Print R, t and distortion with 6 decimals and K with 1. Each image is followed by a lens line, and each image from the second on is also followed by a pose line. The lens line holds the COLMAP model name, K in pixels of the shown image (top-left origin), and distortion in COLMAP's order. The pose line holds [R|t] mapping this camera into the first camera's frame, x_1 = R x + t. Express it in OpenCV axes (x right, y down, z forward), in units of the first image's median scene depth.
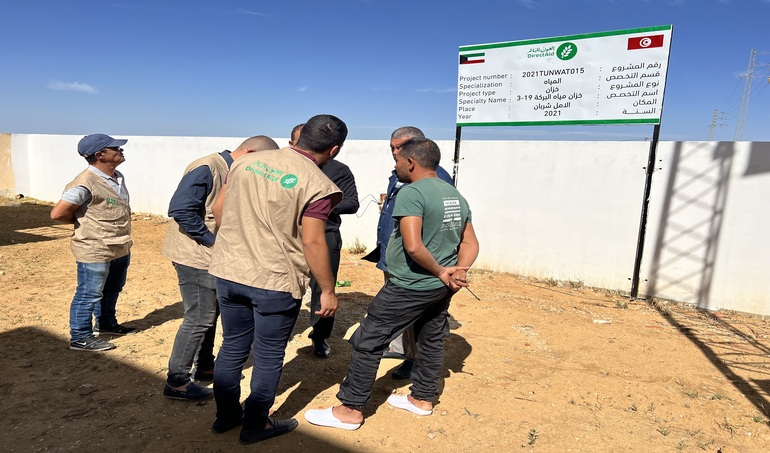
lens RADIAL K [[579.9, 0, 375.7], [0, 579.9, 255.1], [0, 0, 1]] dist [0.029793, -0.028856]
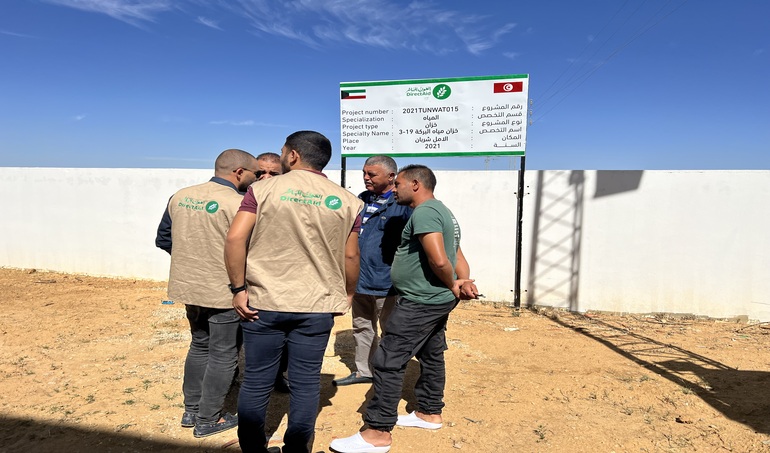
lens RADIAL K [[579.9, 0, 384.8], [0, 579.9, 227.8], [0, 0, 1]] dist [0.029793, -0.028856]
pose [[0.940788, -0.034424, 0.337243, -0.174658], [0.069306, 0.993350, -0.091942, 0.006308], [-0.331835, 0.109871, 0.936917, 0.018187]]
